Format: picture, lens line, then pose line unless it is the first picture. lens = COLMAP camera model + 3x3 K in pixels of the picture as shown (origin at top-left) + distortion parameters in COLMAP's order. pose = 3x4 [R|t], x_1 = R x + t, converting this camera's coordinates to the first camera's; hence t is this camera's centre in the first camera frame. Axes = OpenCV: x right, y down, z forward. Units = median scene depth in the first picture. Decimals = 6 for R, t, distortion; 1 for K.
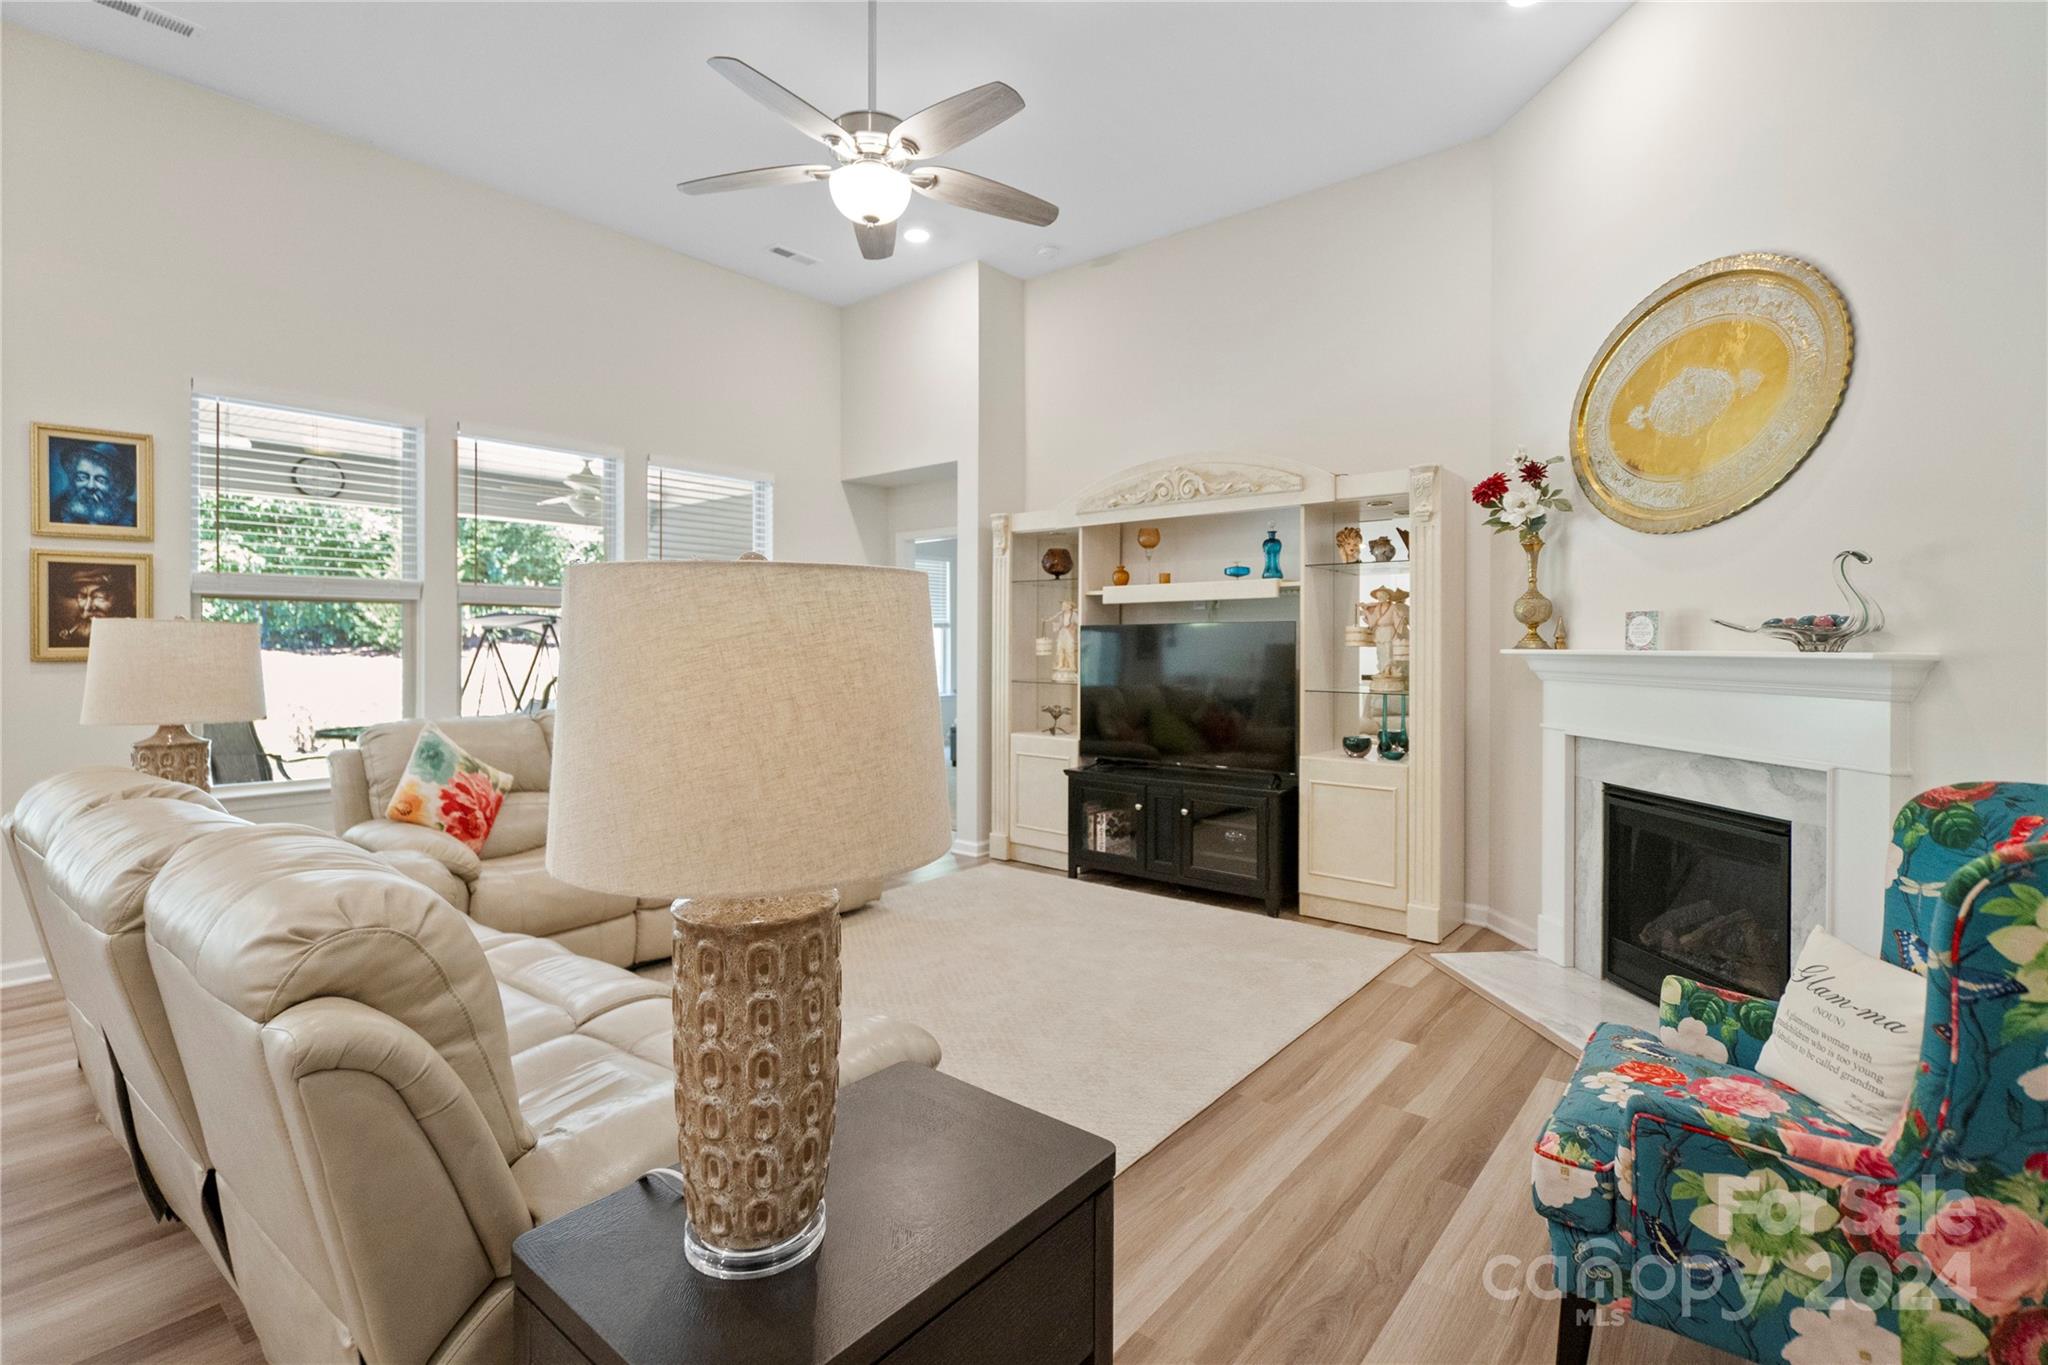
lens RADIAL K [[961.7, 0, 1014.0], [0, 961.7, 637.6], [0, 0, 1]] dist [0.001987, -0.000064]
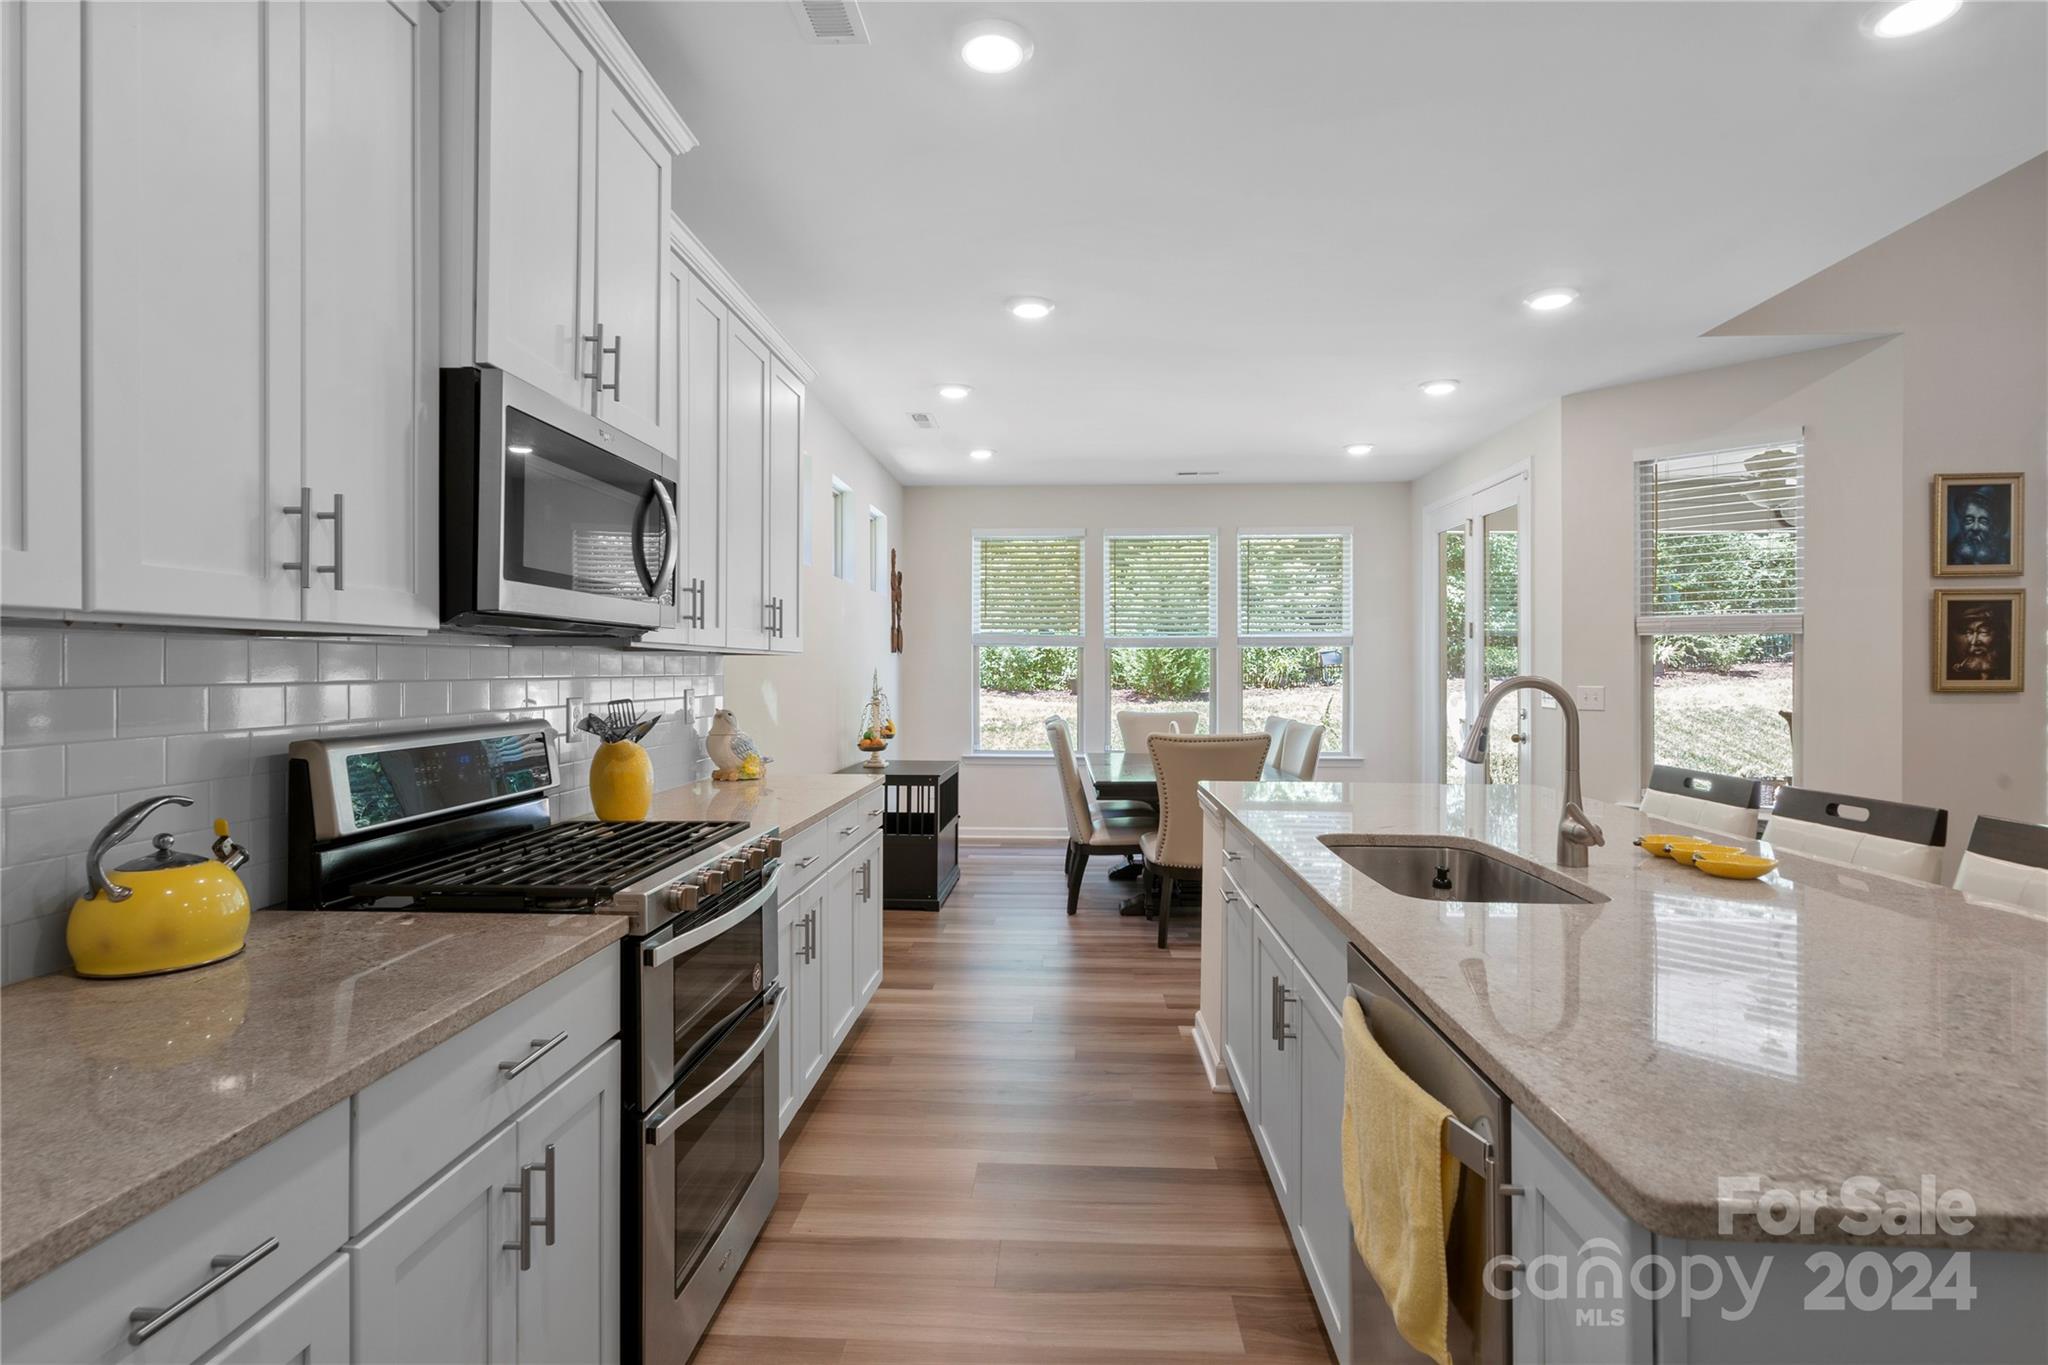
lens RADIAL K [[1000.4, 0, 1036.5], [0, 1000.4, 653.8], [0, 0, 1]] dist [0.000508, -0.000489]
pose [[0.604226, -0.010824, -0.796740, -0.700126], [0.003190, 0.999933, -0.011166, -0.009563], [0.796807, 0.004205, 0.604219, -0.484655]]
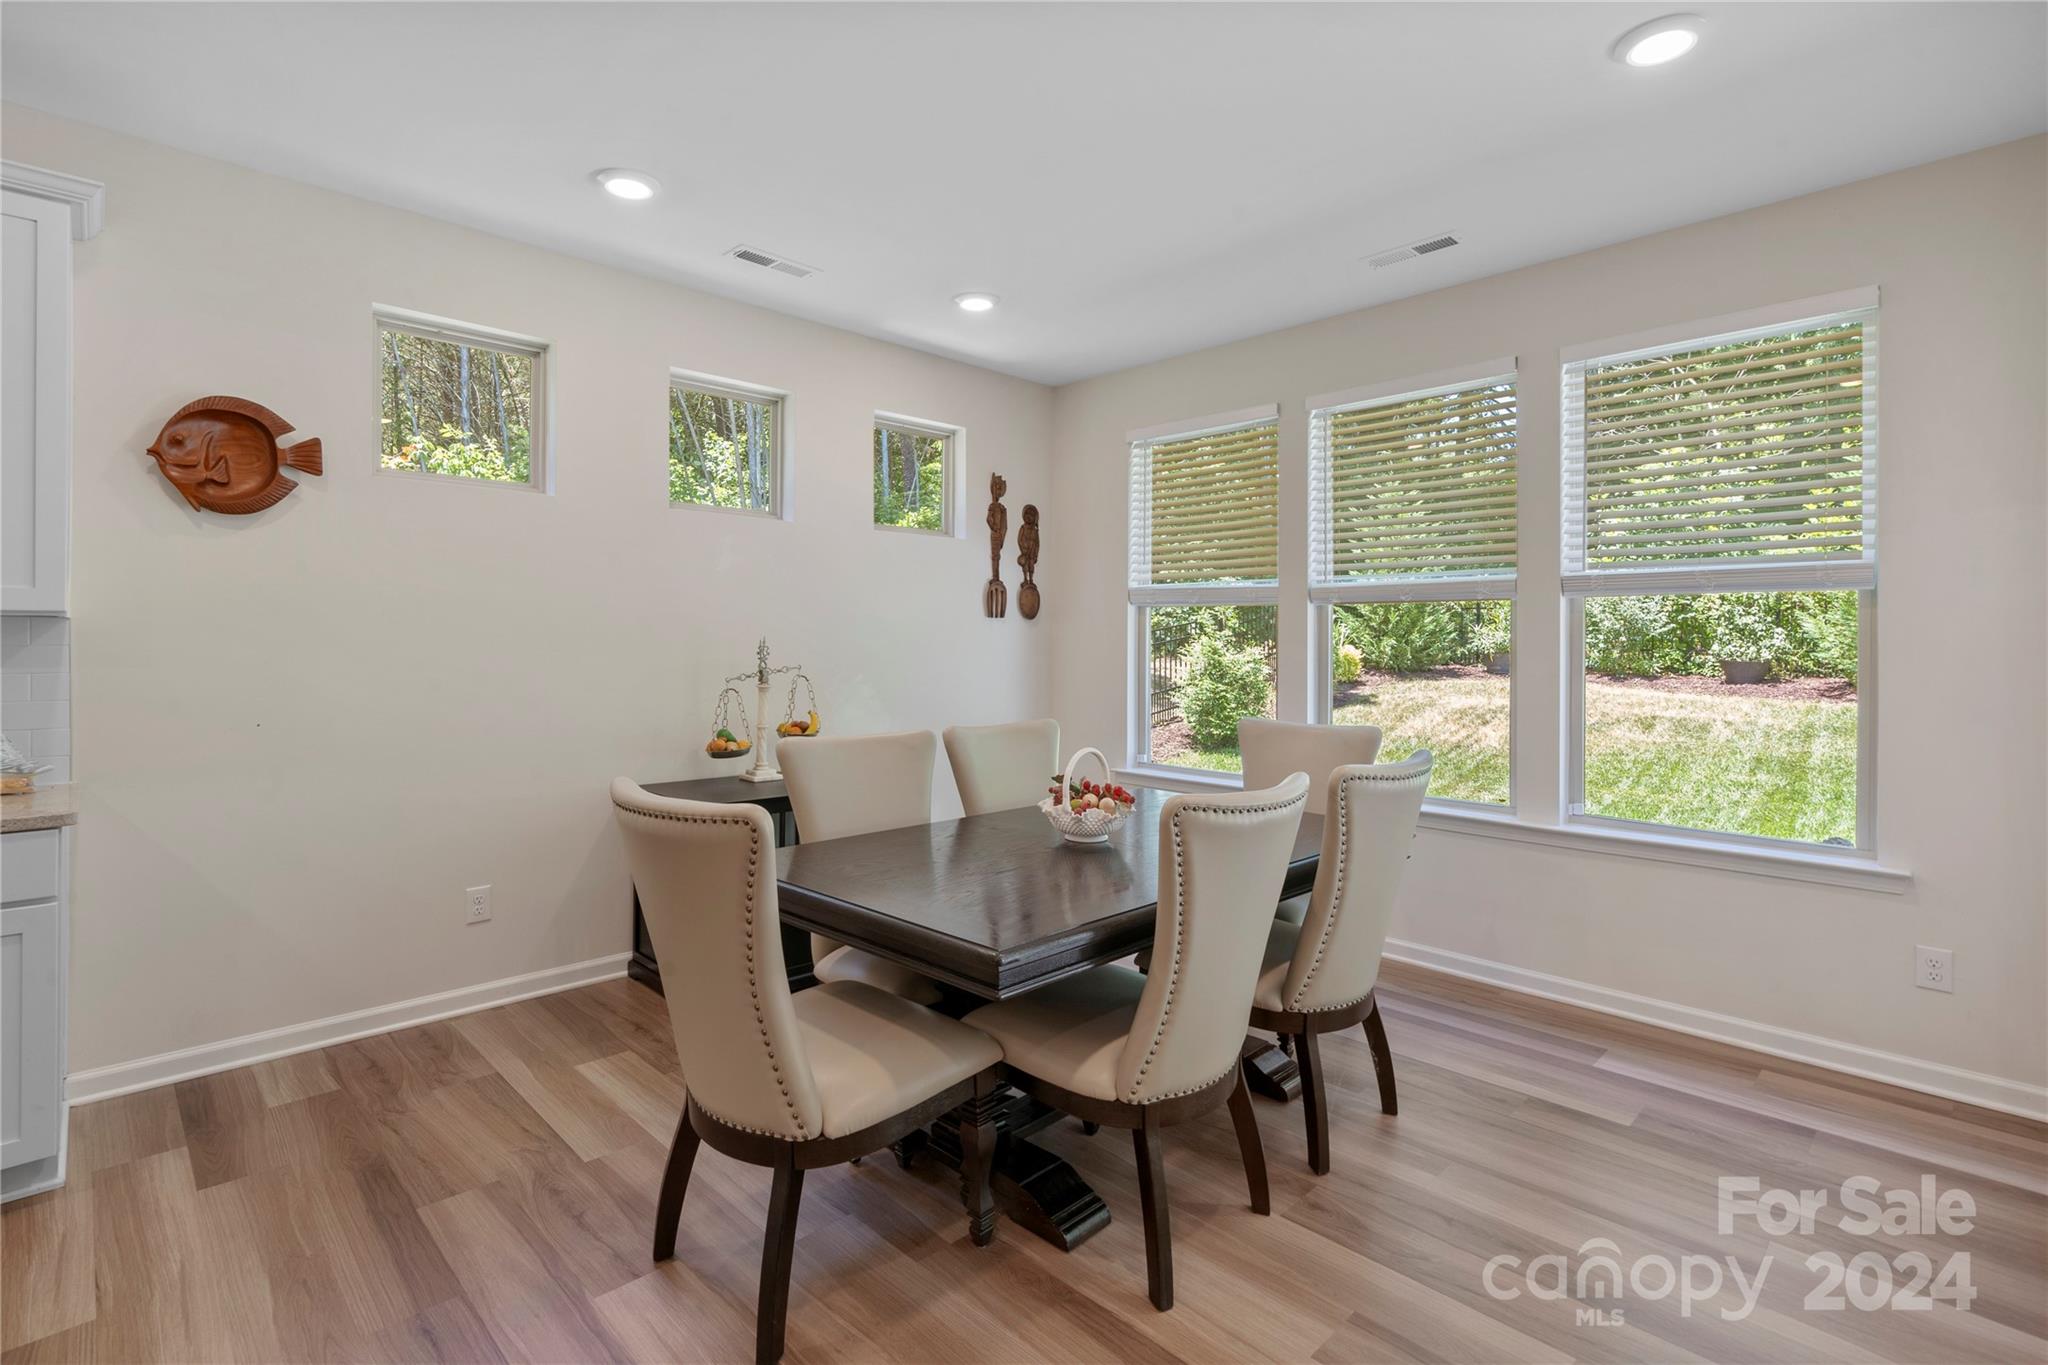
lens RADIAL K [[950.4, 0, 1014.5], [0, 950.4, 628.9], [0, 0, 1]] dist [-0.001405, 0.001056]
pose [[-0.114159, -0.012792, -0.993380, -1.091818], [-0.000831, 0.999918, -0.012781, -0.003171], [0.993462, -0.000633, -0.114161, 0.622611]]
